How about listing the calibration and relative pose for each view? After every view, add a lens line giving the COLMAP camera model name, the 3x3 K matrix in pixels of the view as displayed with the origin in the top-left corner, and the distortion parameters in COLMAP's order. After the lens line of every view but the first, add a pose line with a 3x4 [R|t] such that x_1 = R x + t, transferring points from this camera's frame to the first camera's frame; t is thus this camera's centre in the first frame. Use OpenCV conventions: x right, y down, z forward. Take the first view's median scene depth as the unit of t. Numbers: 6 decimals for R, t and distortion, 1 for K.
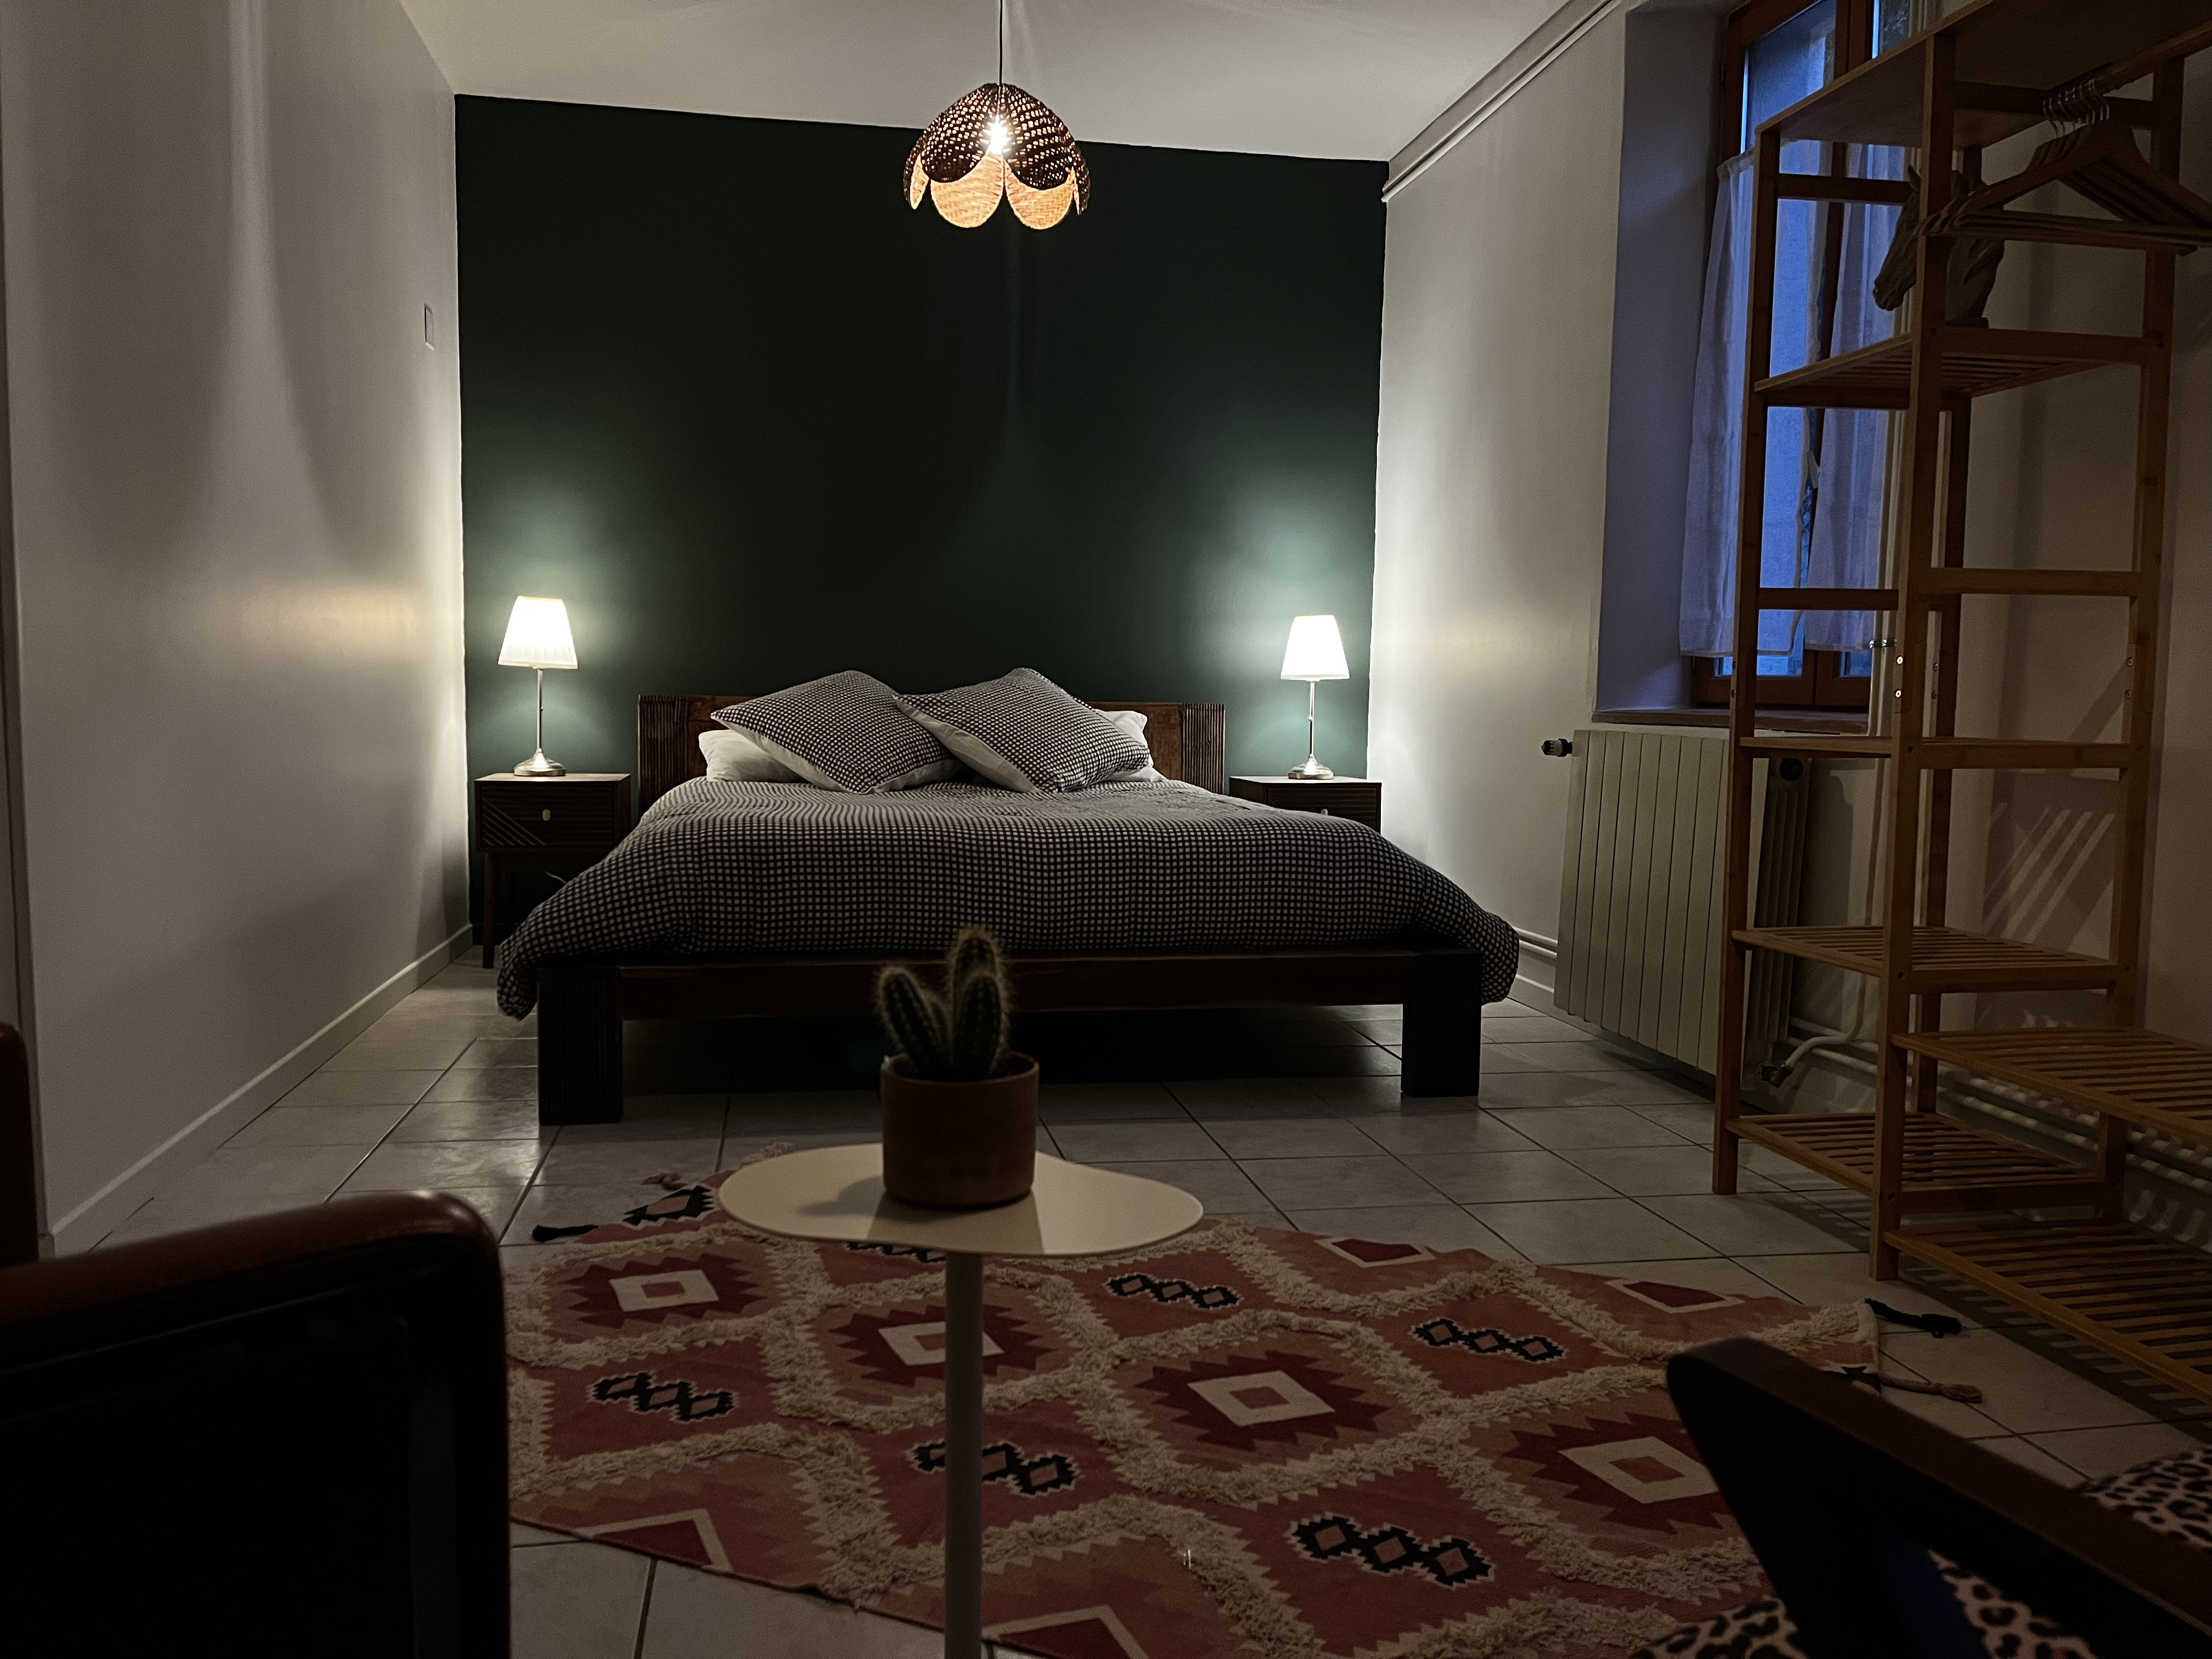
lens RADIAL K [[1659.5, 0, 1113.1], [0, 1659.5, 836.2], [0, 0, 1]] dist [0.026483, -0.023697]
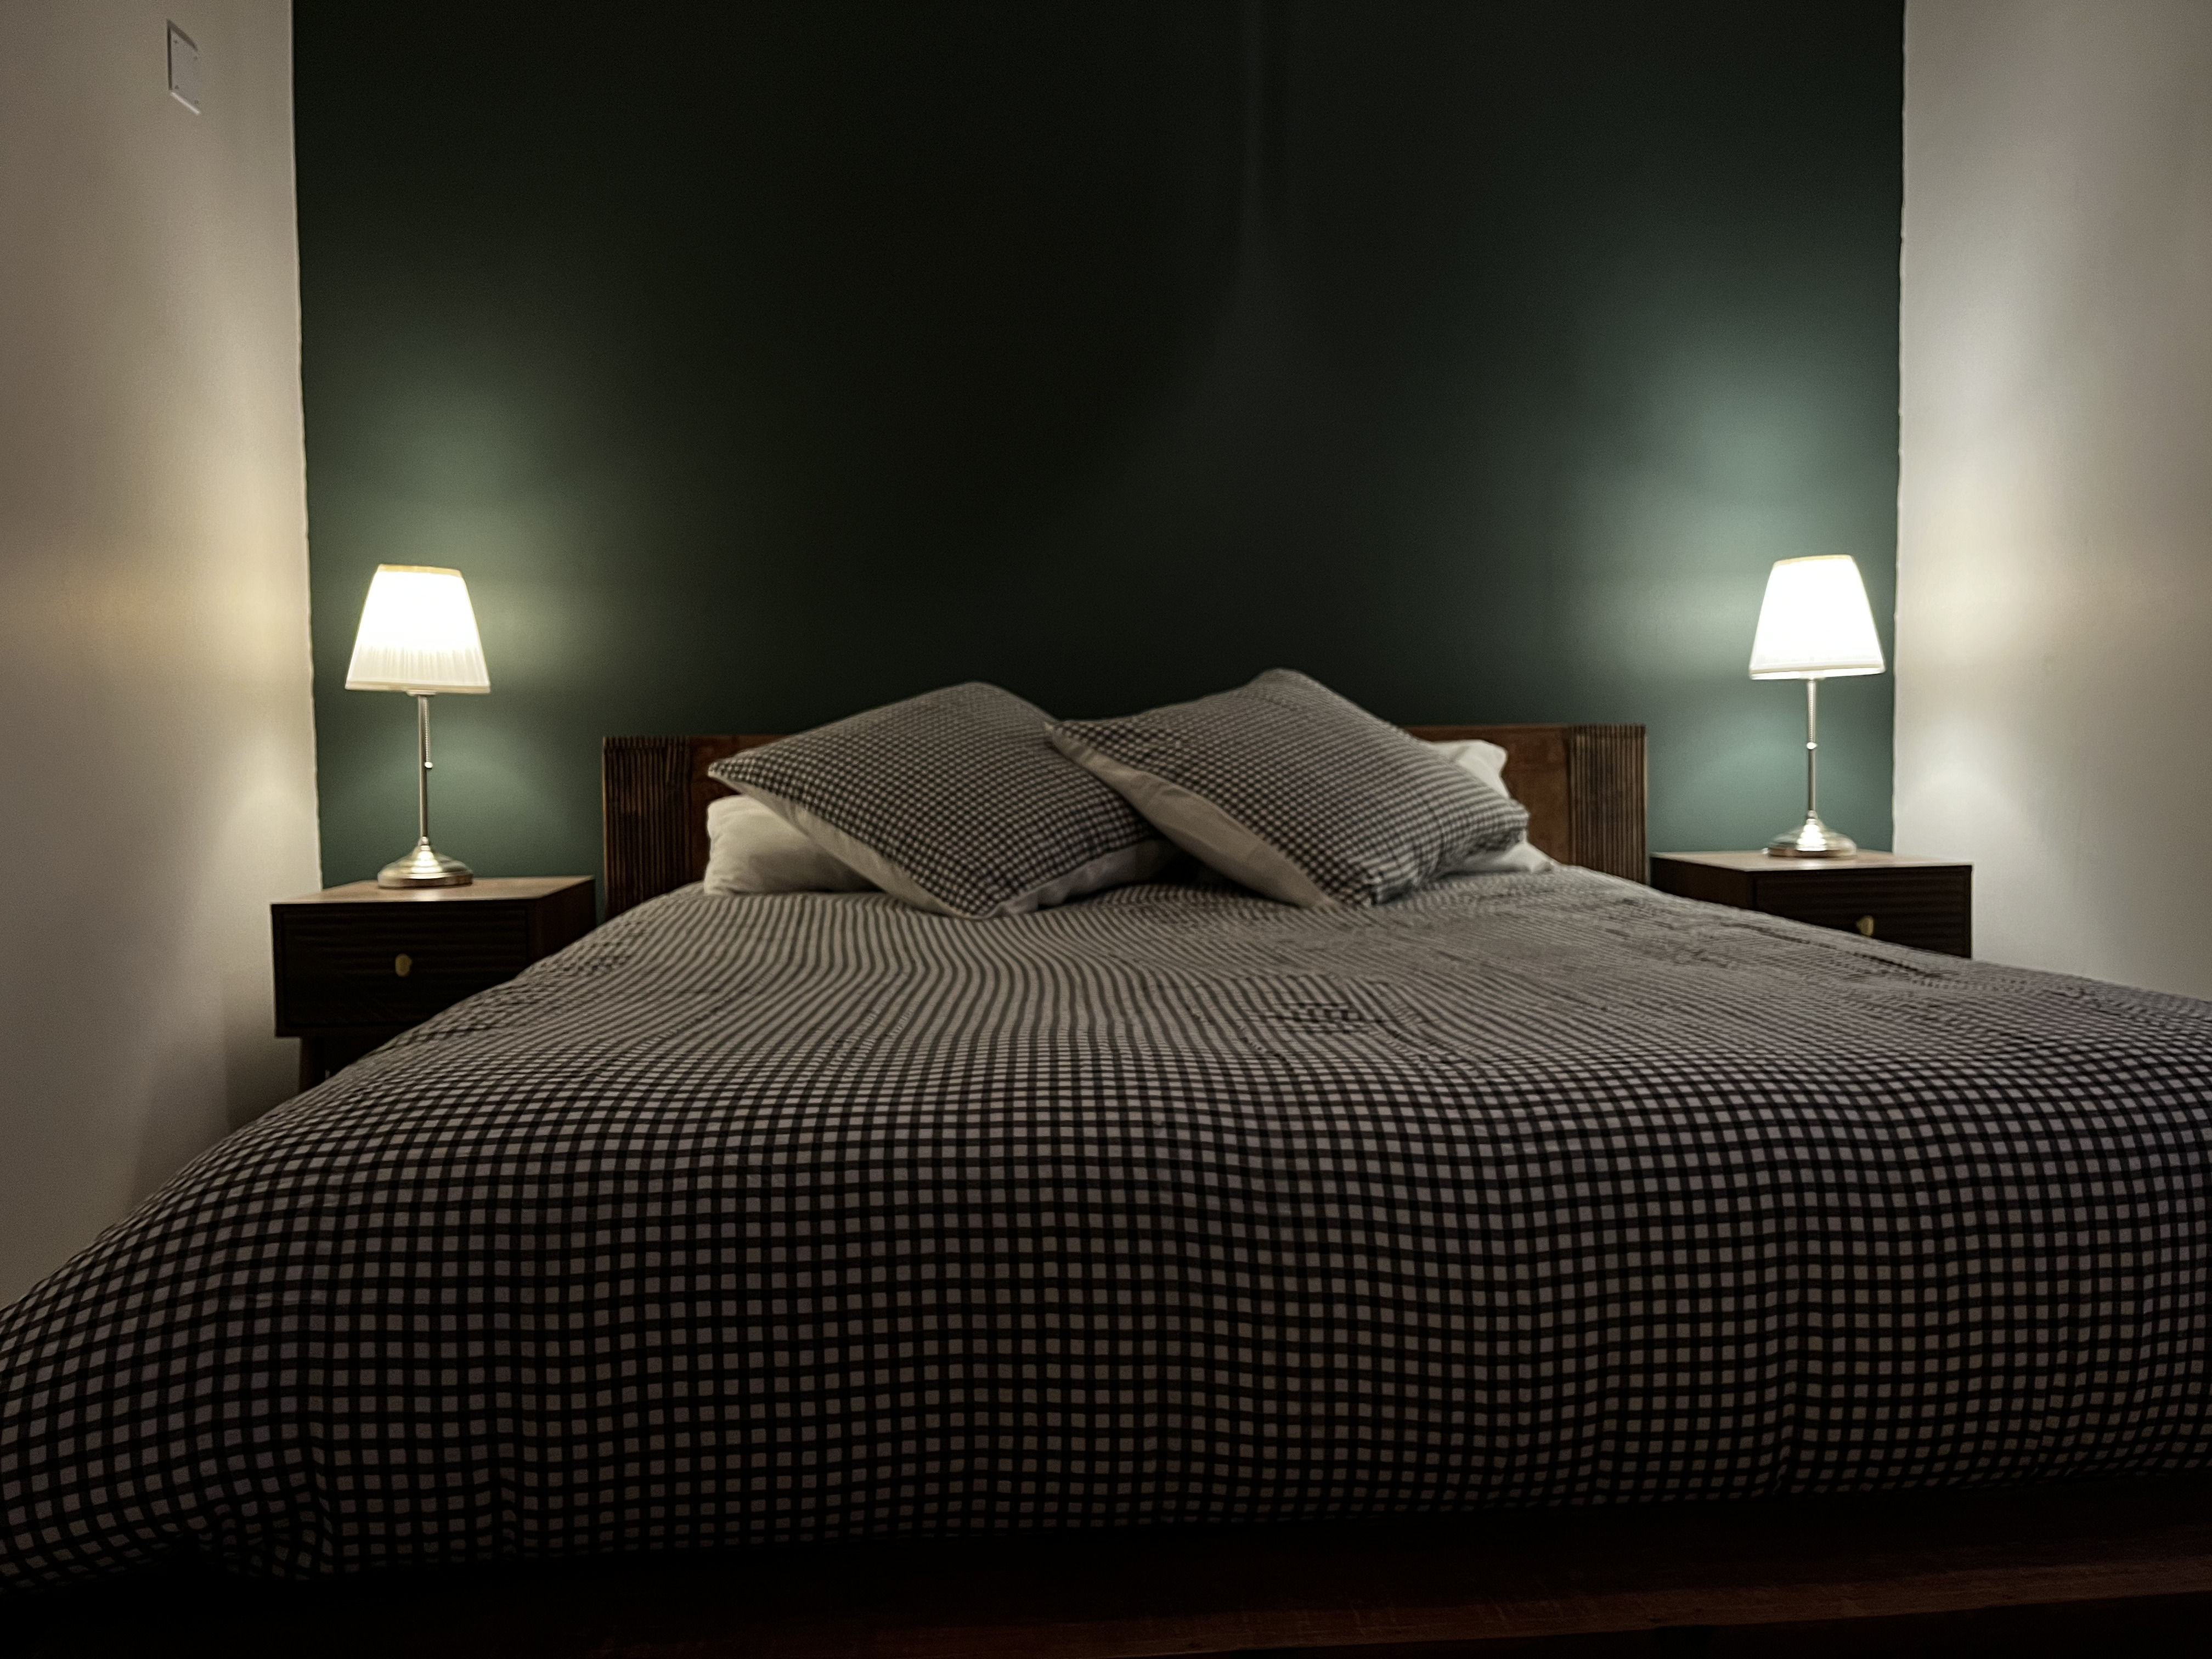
lens RADIAL K [[1659.5, 0, 1104.6], [0, 1659.5, 823.7], [0, 0, 1]] dist [0.026483, -0.023697]
pose [[0.992521, -0.022334, -0.120014, -0.049806], [0.017882, 0.999116, -0.038050, -0.031716], [0.120758, 0.035619, 0.992043, 0.471046]]
